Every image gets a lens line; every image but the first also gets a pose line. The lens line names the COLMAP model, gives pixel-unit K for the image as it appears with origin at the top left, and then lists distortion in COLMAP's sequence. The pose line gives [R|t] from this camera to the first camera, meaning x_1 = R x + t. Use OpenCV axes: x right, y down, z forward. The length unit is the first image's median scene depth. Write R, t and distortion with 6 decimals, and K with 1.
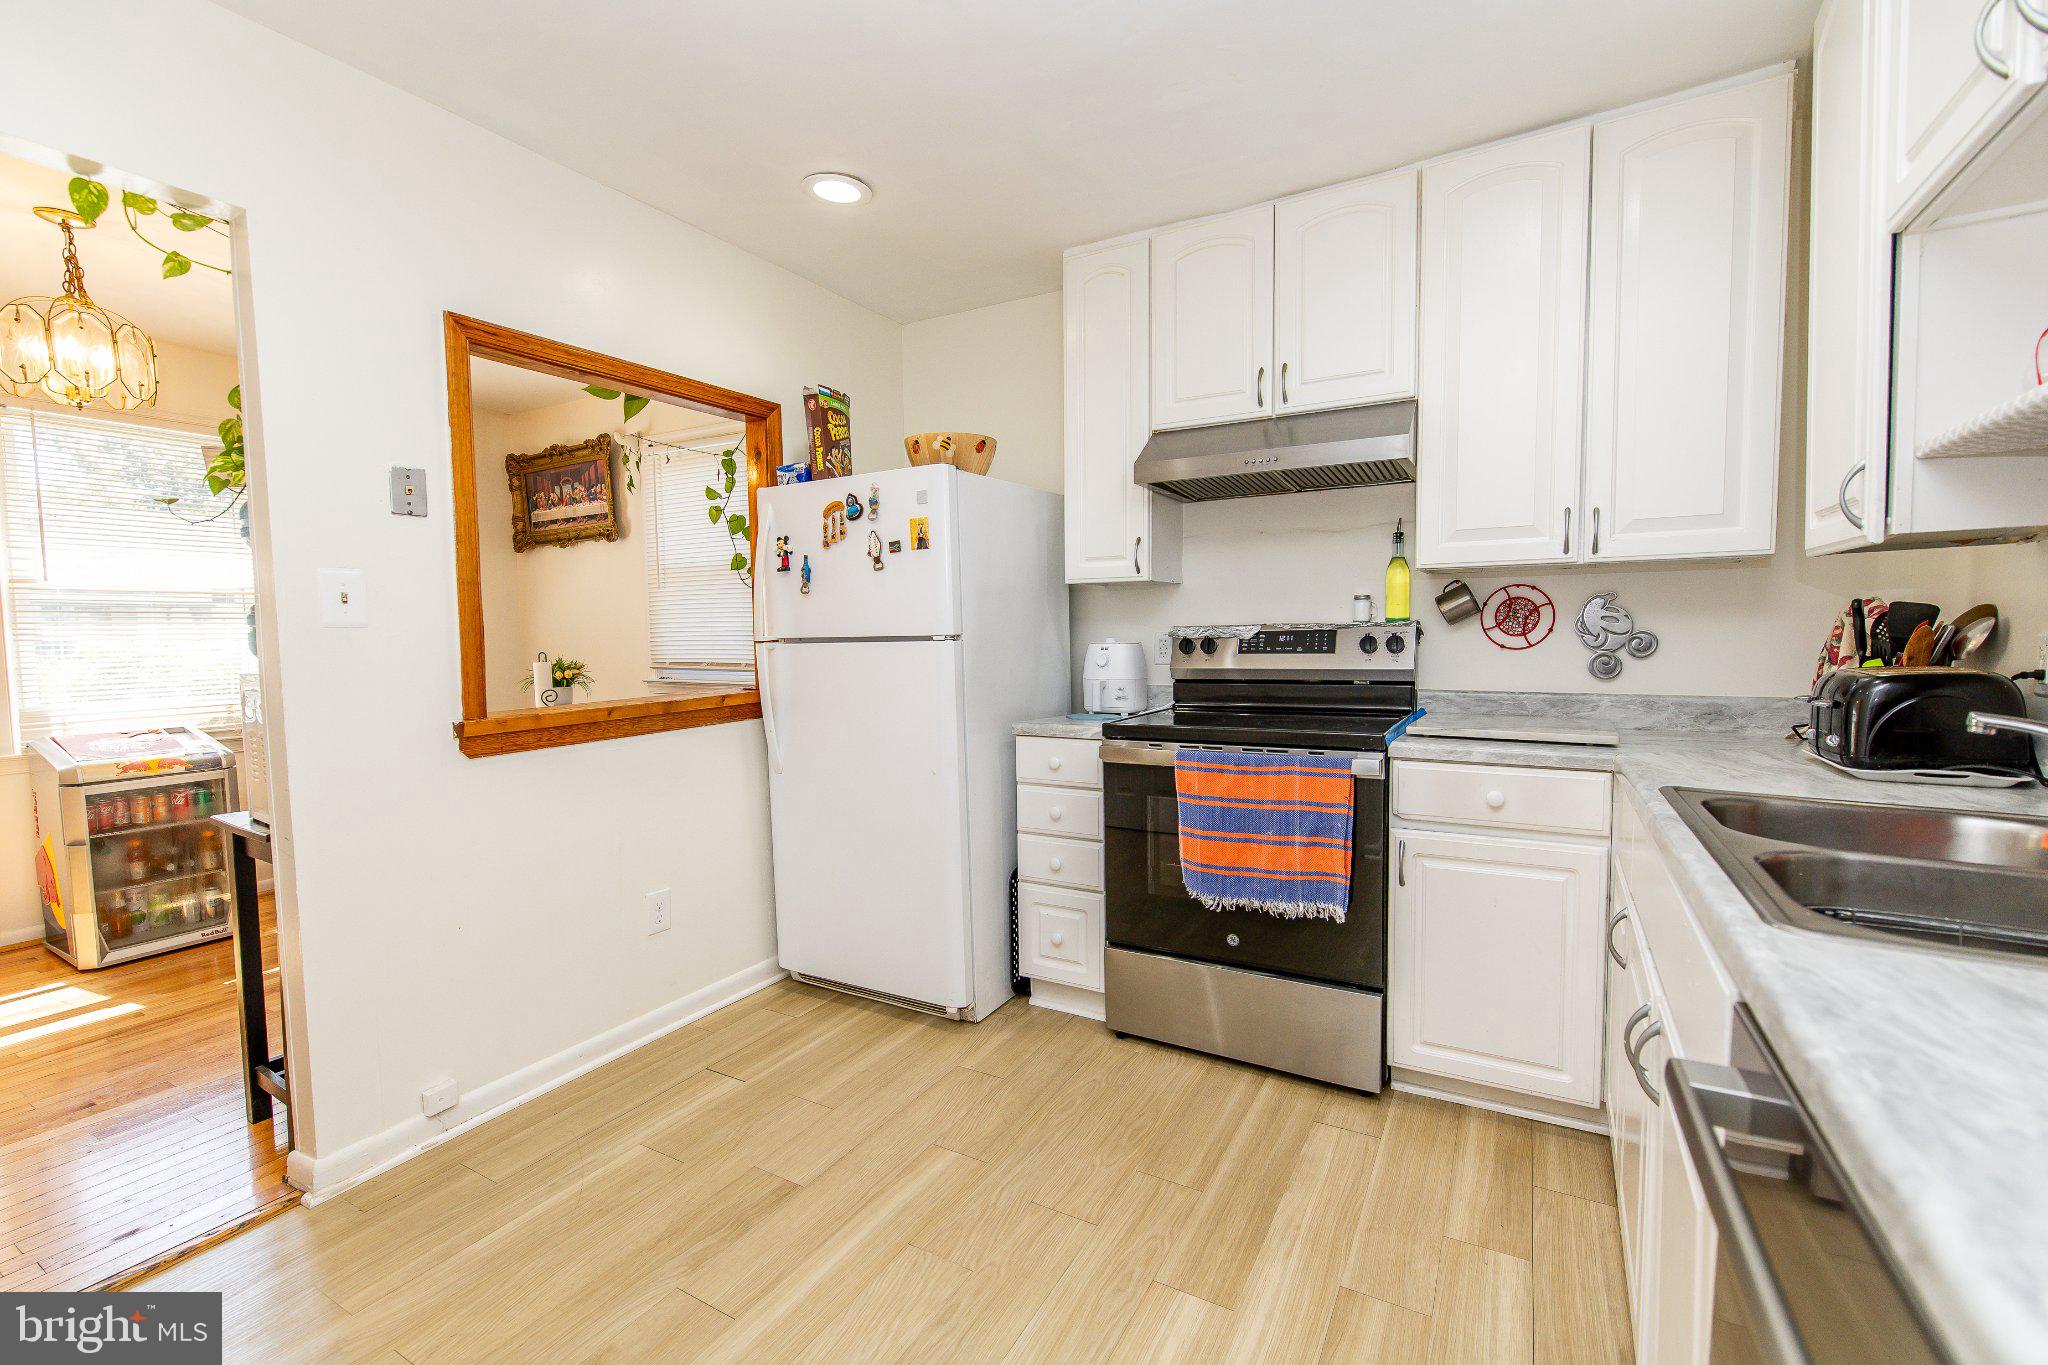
lens RADIAL K [[866.6, 0, 1027.8], [0, 866.6, 686.9], [0, 0, 1]] dist [-0.003385, -0.000594]
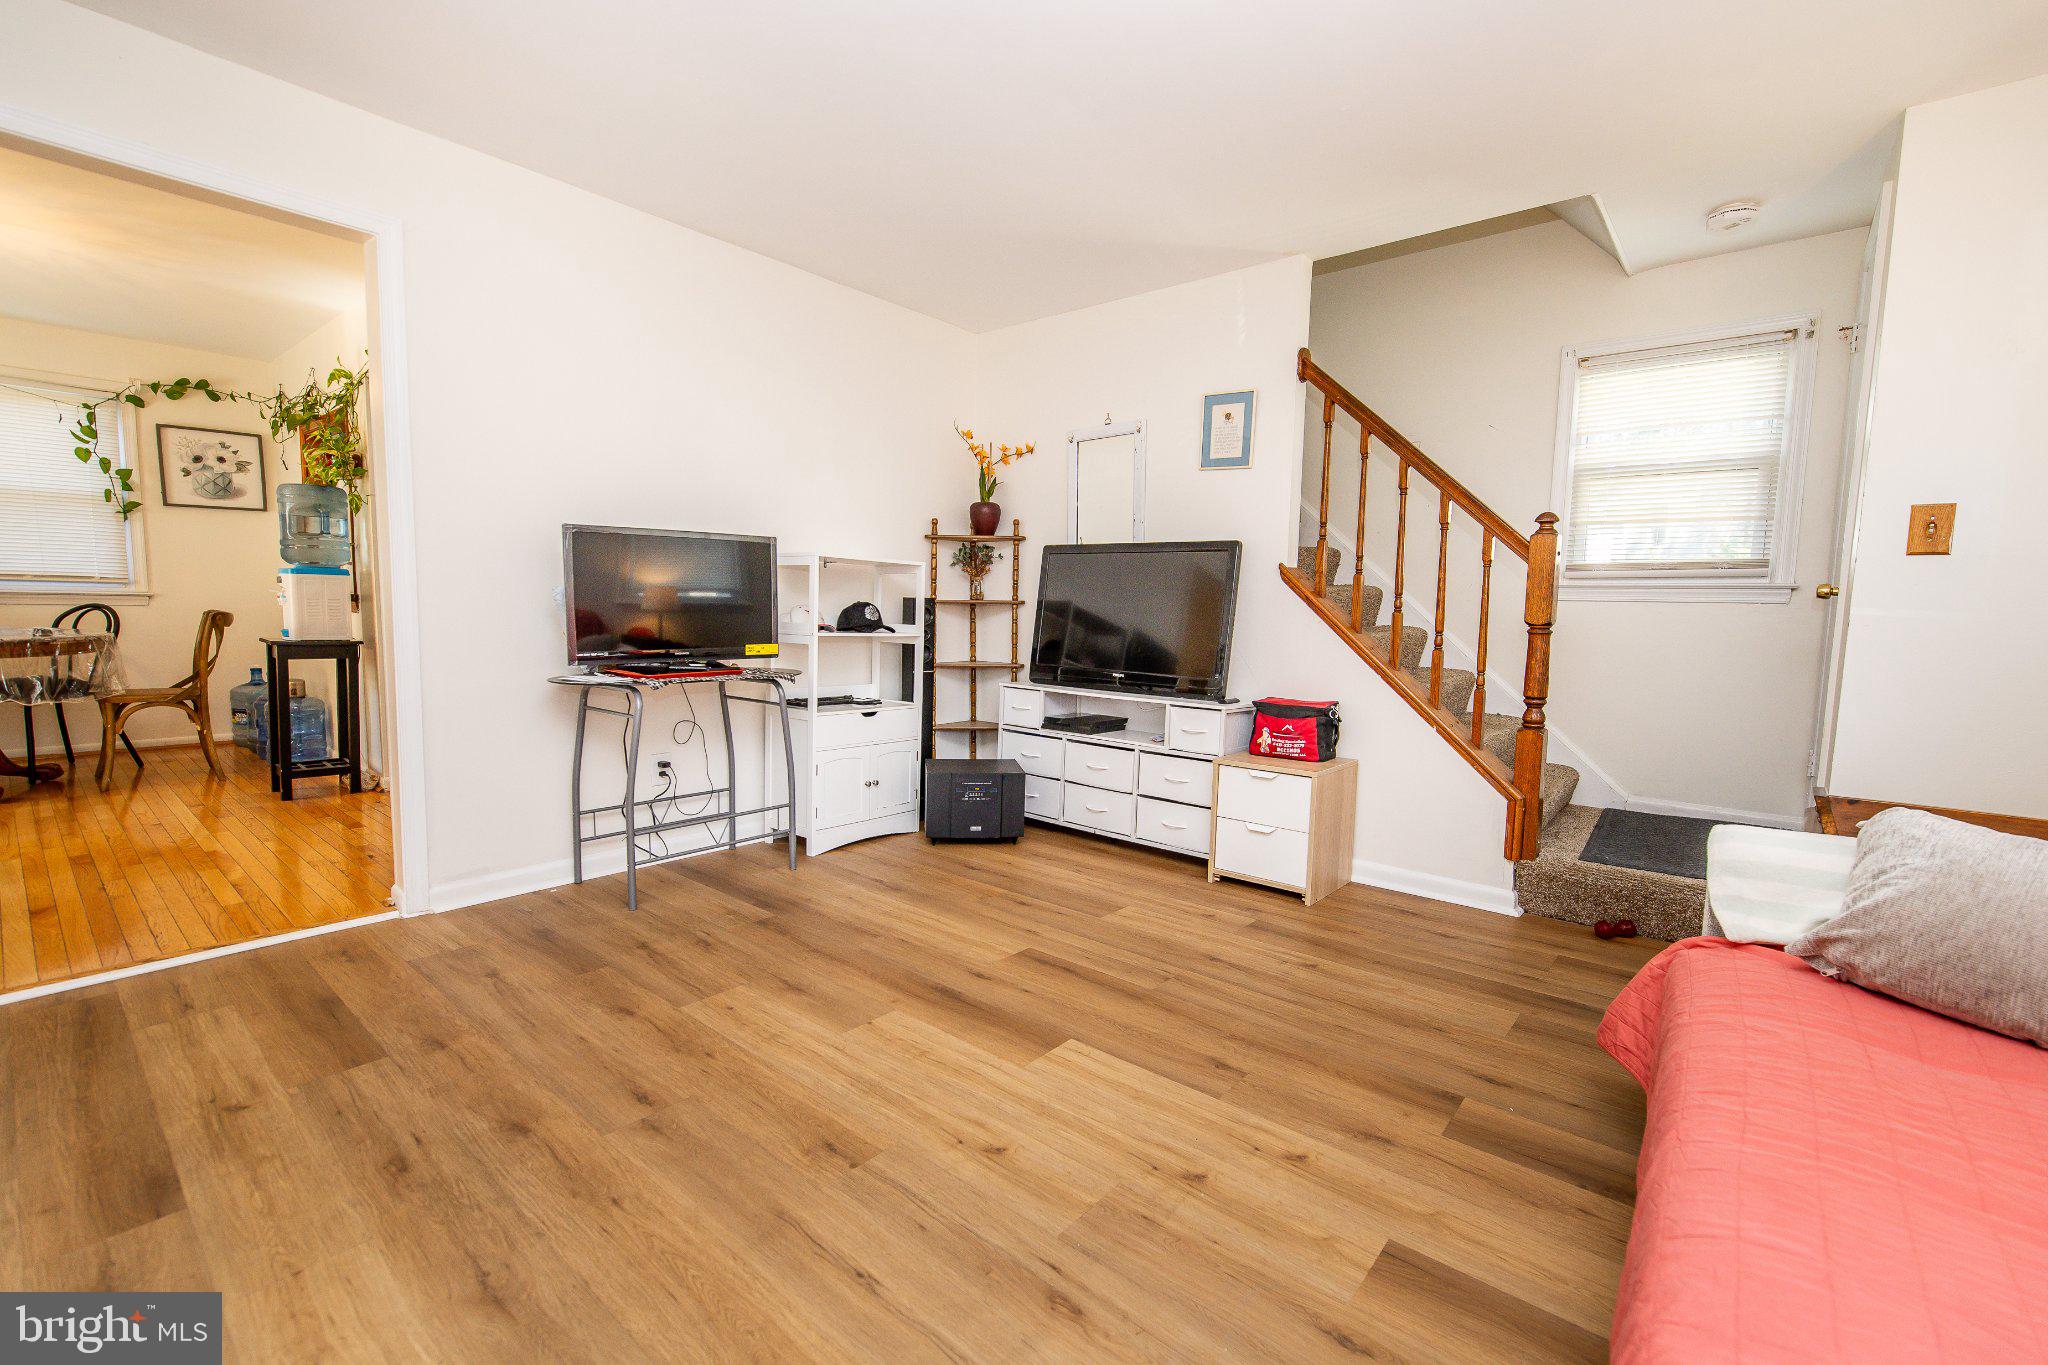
lens RADIAL K [[866.6, 0, 1027.8], [0, 866.6, 686.9], [0, 0, 1]] dist [-0.003385, -0.000594]
pose [[0.180228, -0.083691, 0.980058, -2.024051], [0.038803, 0.996203, 0.077934, 0.130874], [-0.982859, 0.023984, 0.182791, -0.810538]]
